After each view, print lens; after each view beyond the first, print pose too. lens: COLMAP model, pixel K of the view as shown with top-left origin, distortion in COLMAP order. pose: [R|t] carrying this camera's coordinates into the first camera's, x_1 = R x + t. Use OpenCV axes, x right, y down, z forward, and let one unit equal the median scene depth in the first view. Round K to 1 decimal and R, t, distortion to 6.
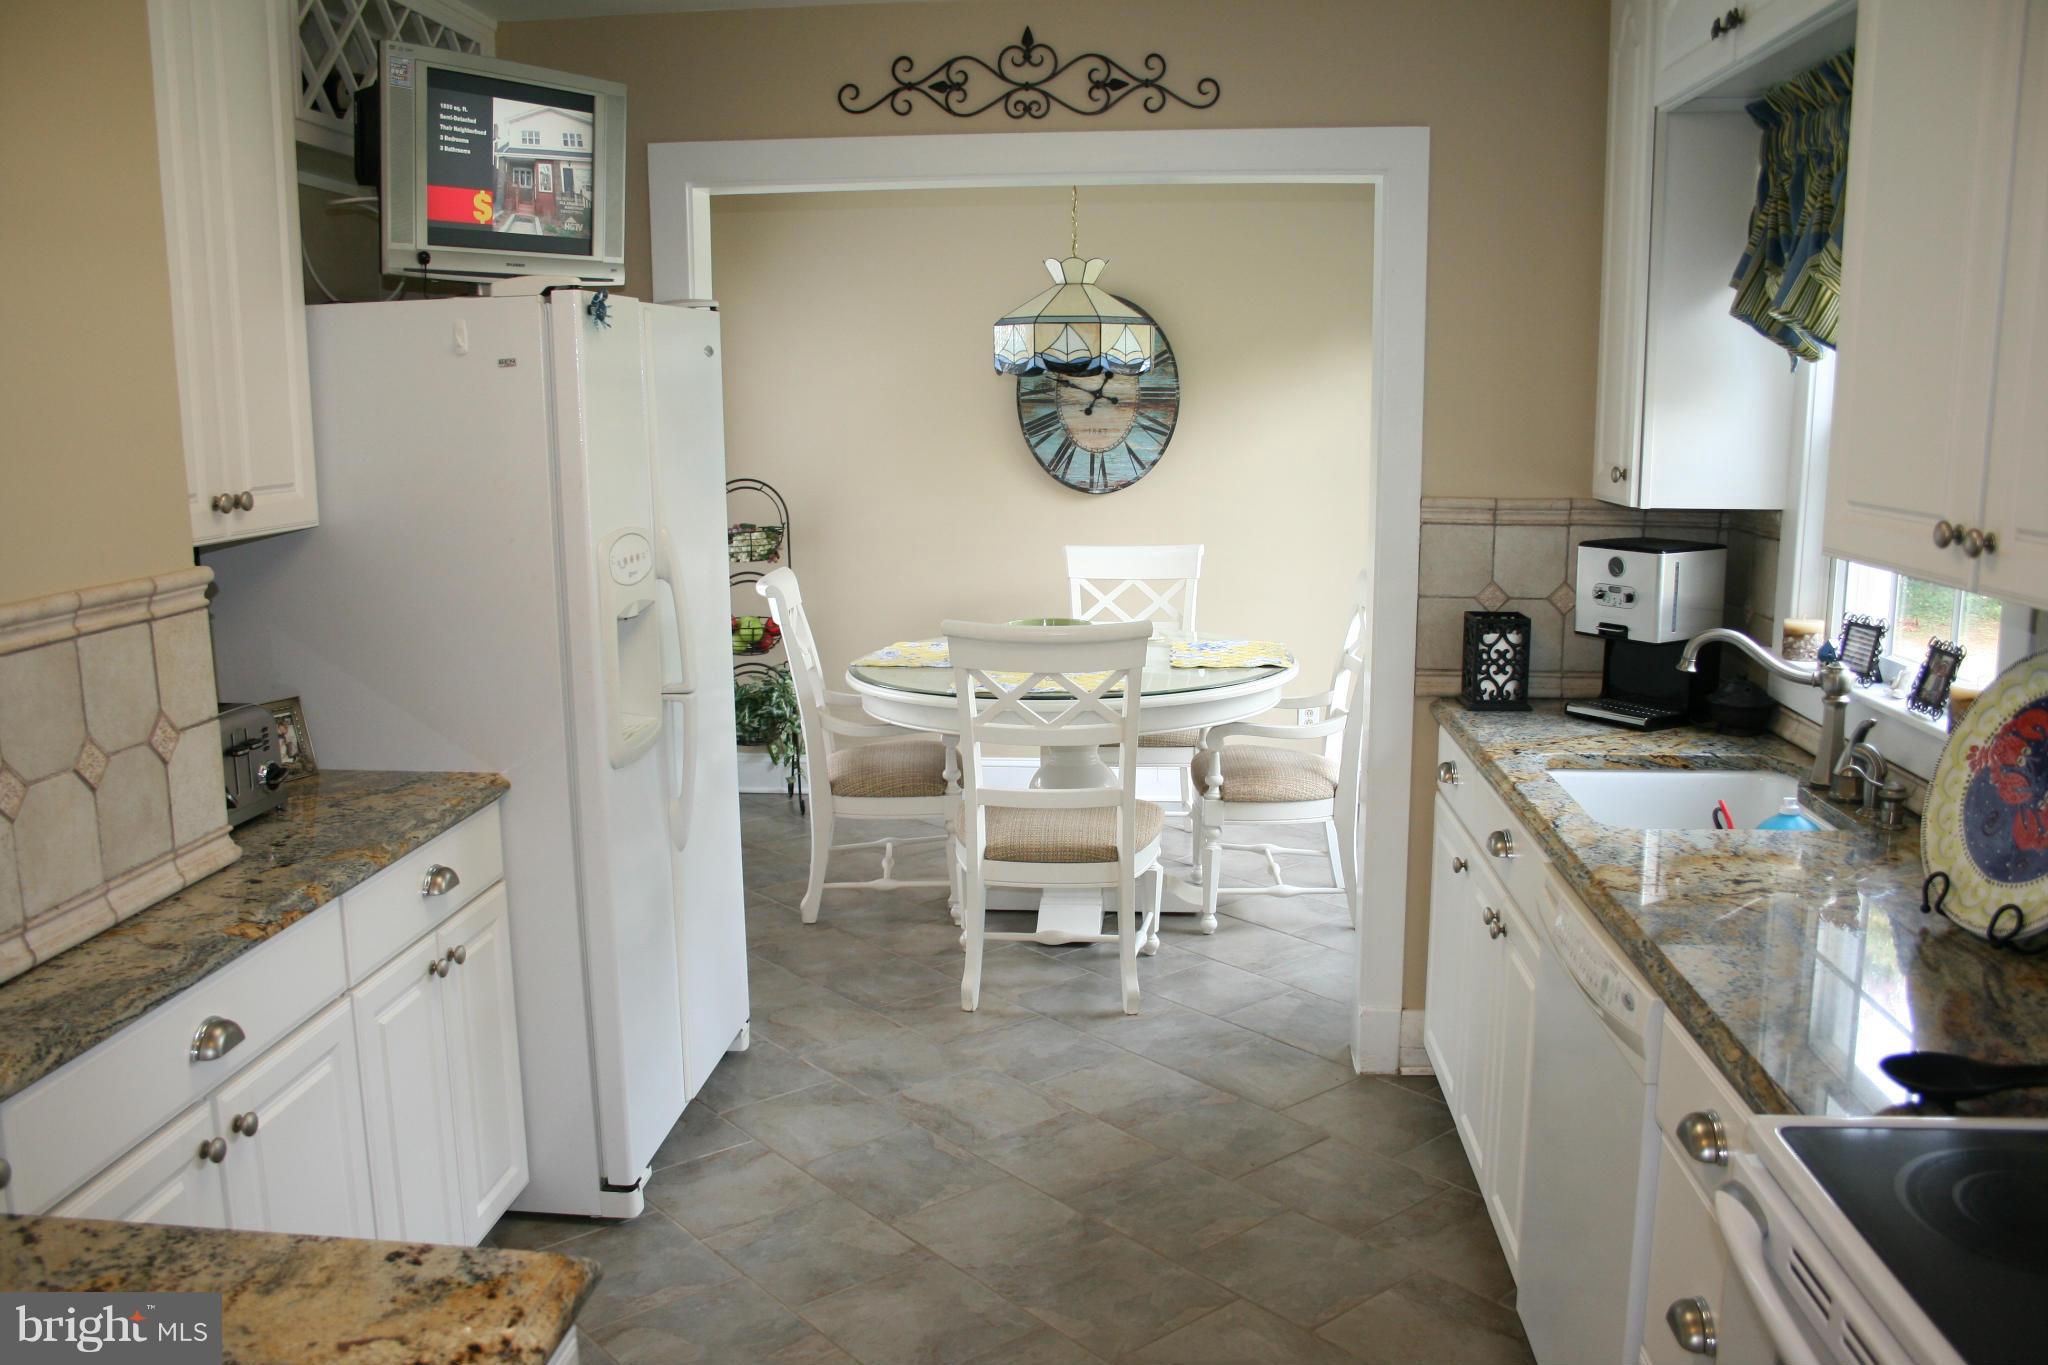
lens RADIAL K [[1690.3, 0, 1006.0], [0, 1690.3, 722.9], [0, 0, 1]] dist [-0.158589, 0.141029]
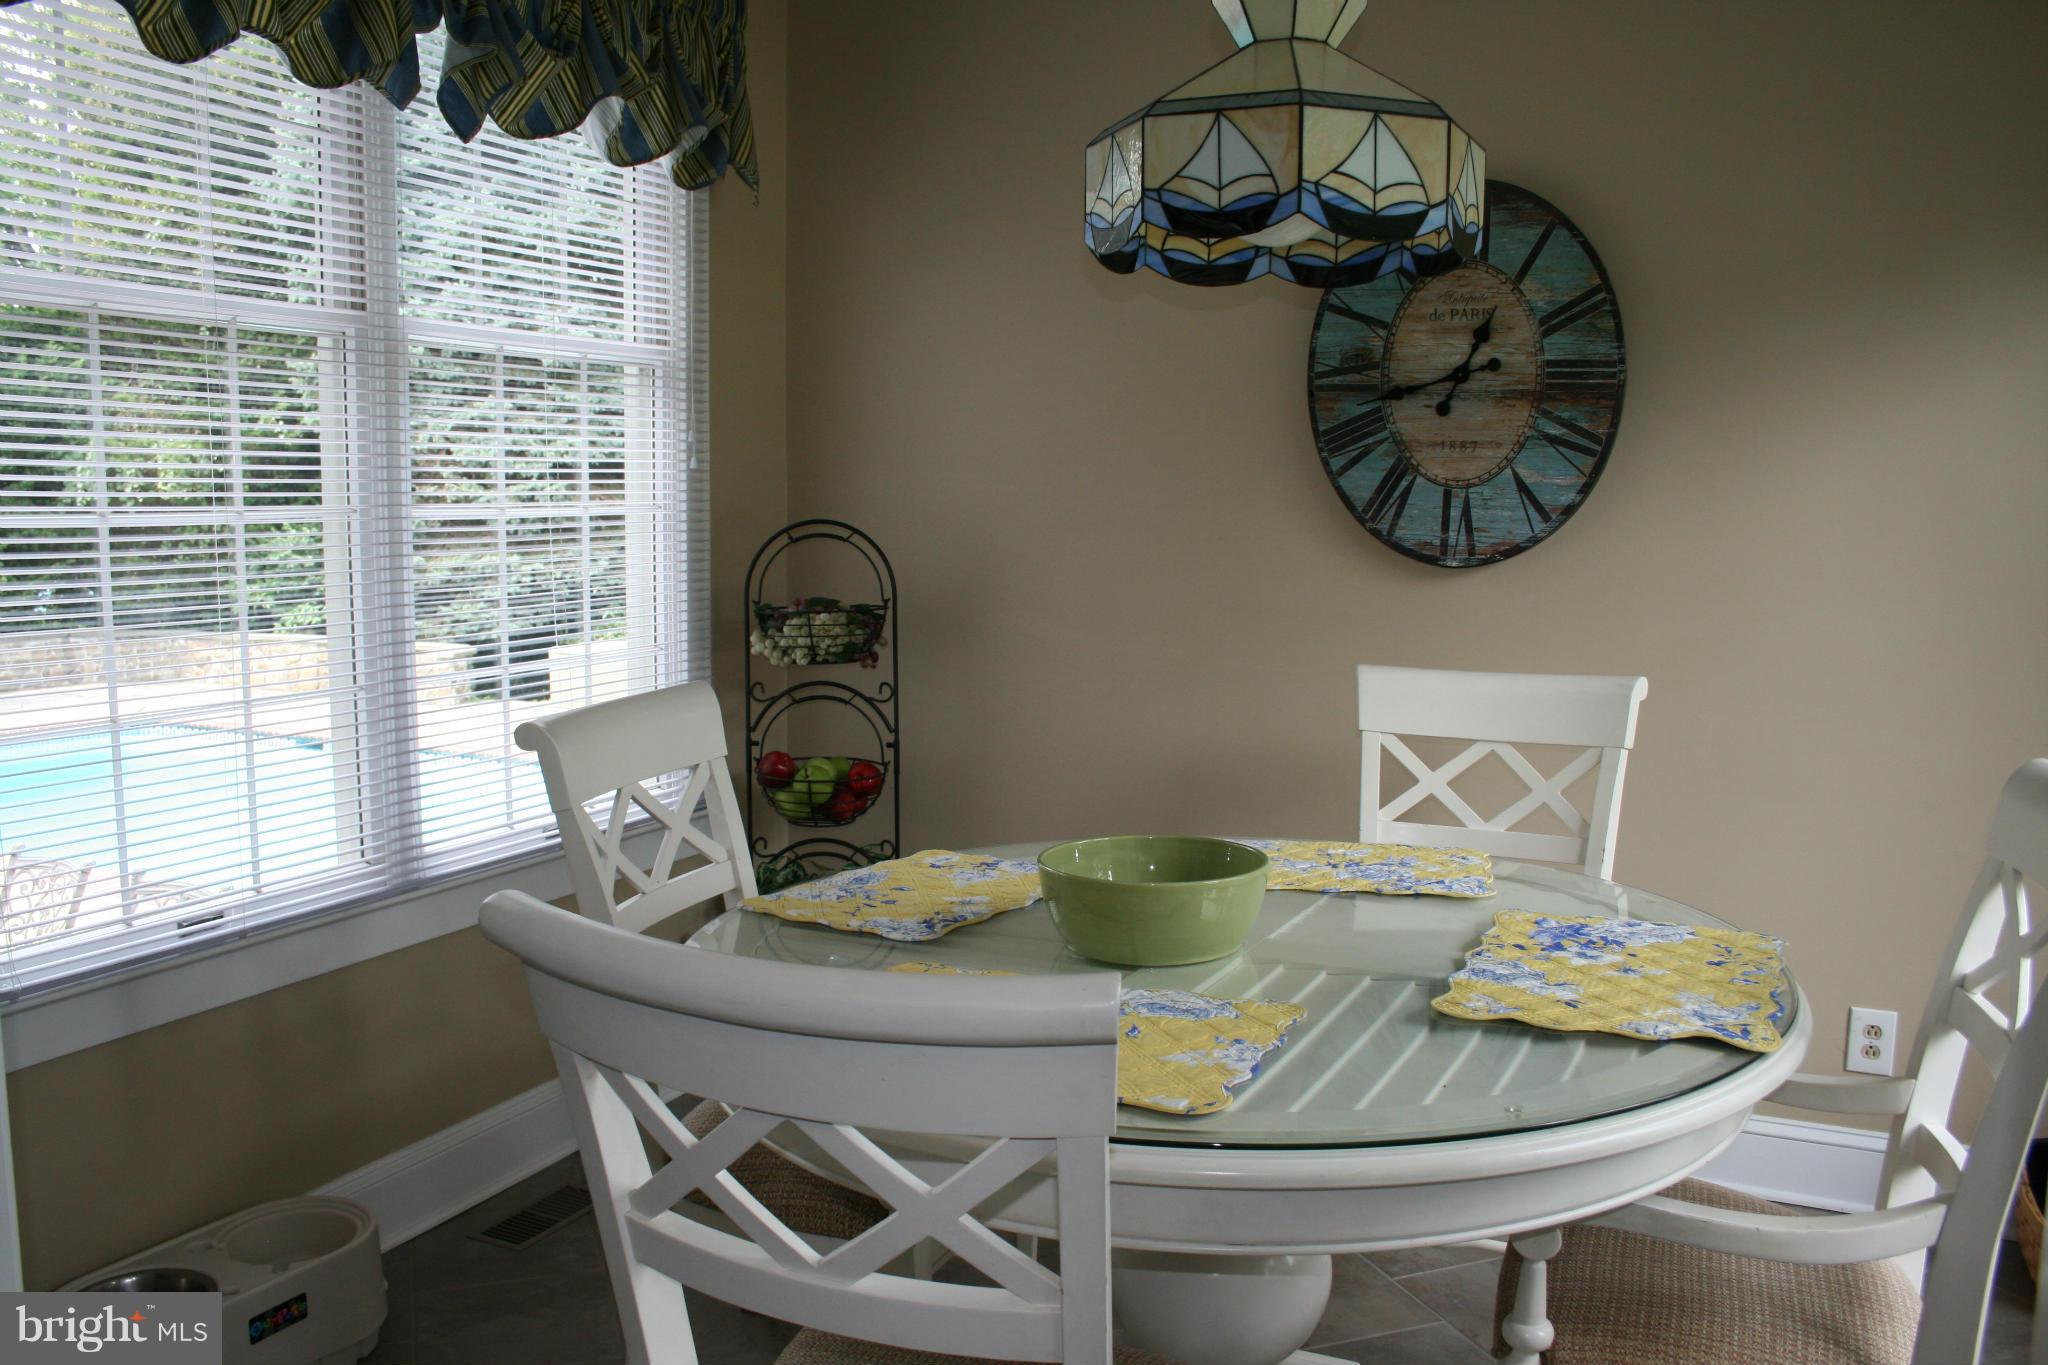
lens RADIAL K [[1665.0, 0, 1005.6], [0, 1665.0, 717.7], [0, 0, 1]] dist [-0.155568, 0.125008]
pose [[0.939579, 0.059438, -0.337133, 0.171775], [-0.079110, 0.995854, -0.044905, -0.099192], [0.333066, 0.068862, 0.940385, 0.848163]]
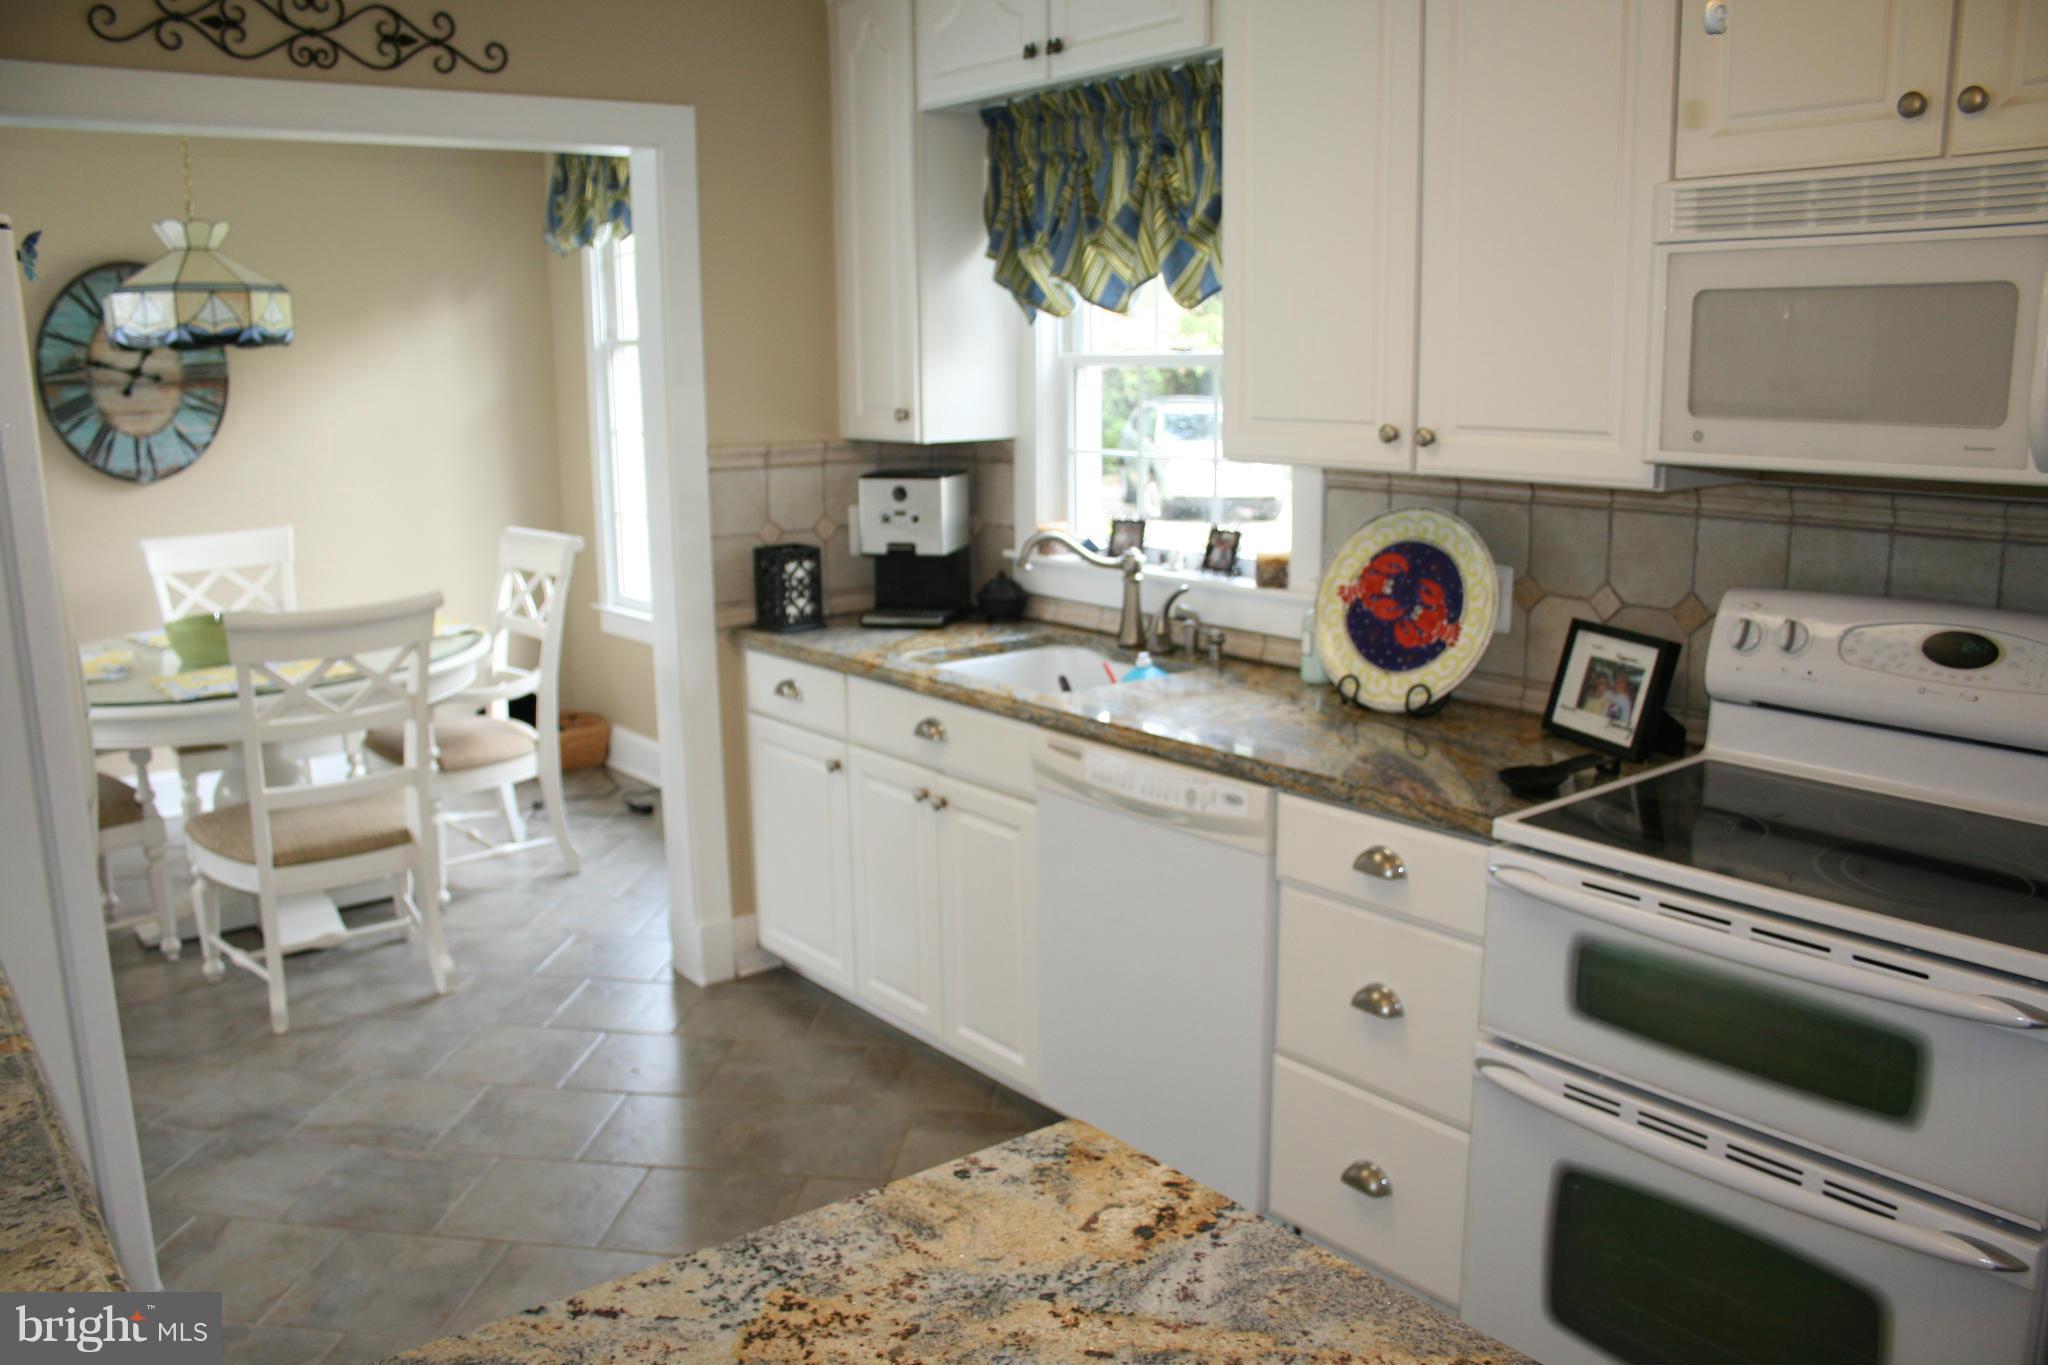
lens RADIAL K [[1665.0, 0, 1005.6], [0, 1665.0, 717.7], [0, 0, 1]] dist [-0.155568, 0.125008]
pose [[0.728656, -0.148776, 0.668525, -0.365457], [0.139343, 0.987908, 0.067977, -0.006535], [-0.670555, 0.043622, 0.740576, 0.080737]]
